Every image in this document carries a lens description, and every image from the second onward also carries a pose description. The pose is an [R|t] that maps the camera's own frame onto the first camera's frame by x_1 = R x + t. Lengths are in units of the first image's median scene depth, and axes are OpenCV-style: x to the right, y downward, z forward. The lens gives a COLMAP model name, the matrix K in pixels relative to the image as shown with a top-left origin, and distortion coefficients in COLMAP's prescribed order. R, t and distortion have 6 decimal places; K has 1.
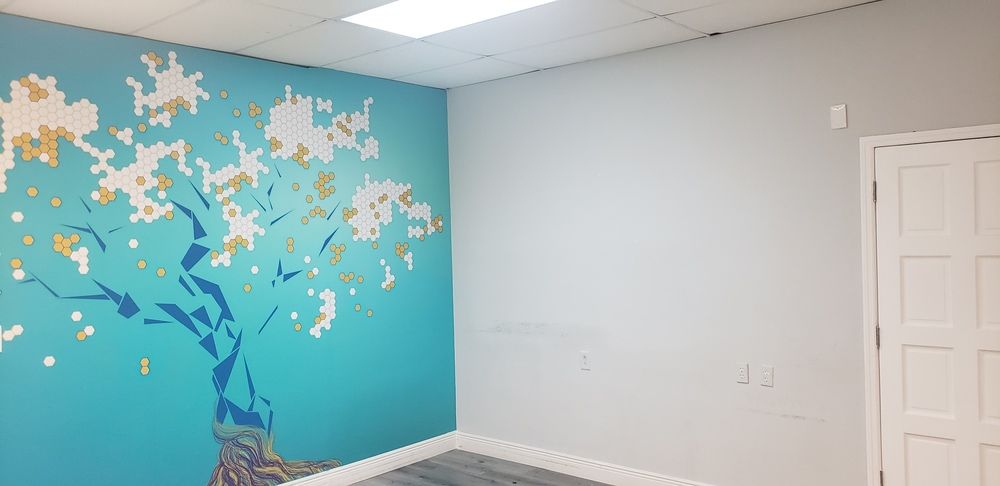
lens RADIAL K [[770.0, 0, 500.3], [0, 770.0, 255.0], [0, 0, 1]] dist [0.013434, -0.011997]
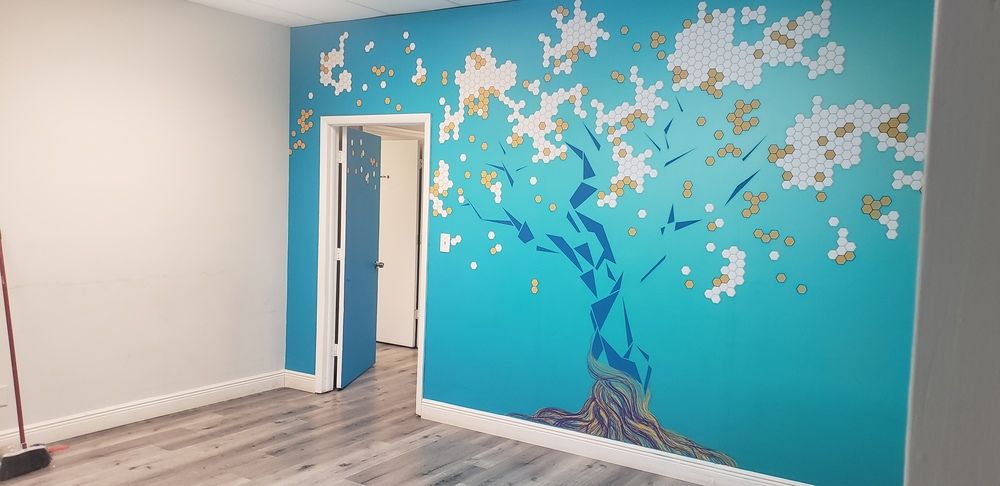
lens RADIAL K [[770.0, 0, 496.0], [0, 770.0, 261.9], [0, 0, 1]] dist [0.013434, -0.011997]
pose [[0.113856, 0.118421, -0.986414, 0.613097], [-0.059681, 0.991893, 0.112190, -0.017829], [0.991703, 0.046097, 0.120000, 0.730941]]
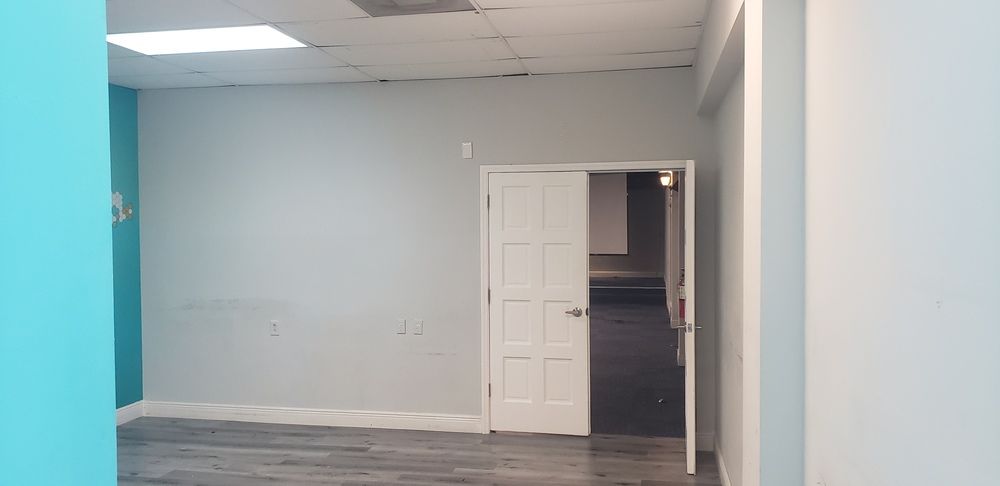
lens RADIAL K [[770.0, 0, 507.0], [0, 770.0, 244.1], [0, 0, 1]] dist [0.013434, -0.011997]
pose [[0.889091, 0.023013, 0.457152, -0.135639], [-0.014706, 0.999656, -0.021722, 0.027064], [-0.457494, 0.012590, 0.889123, -0.283852]]
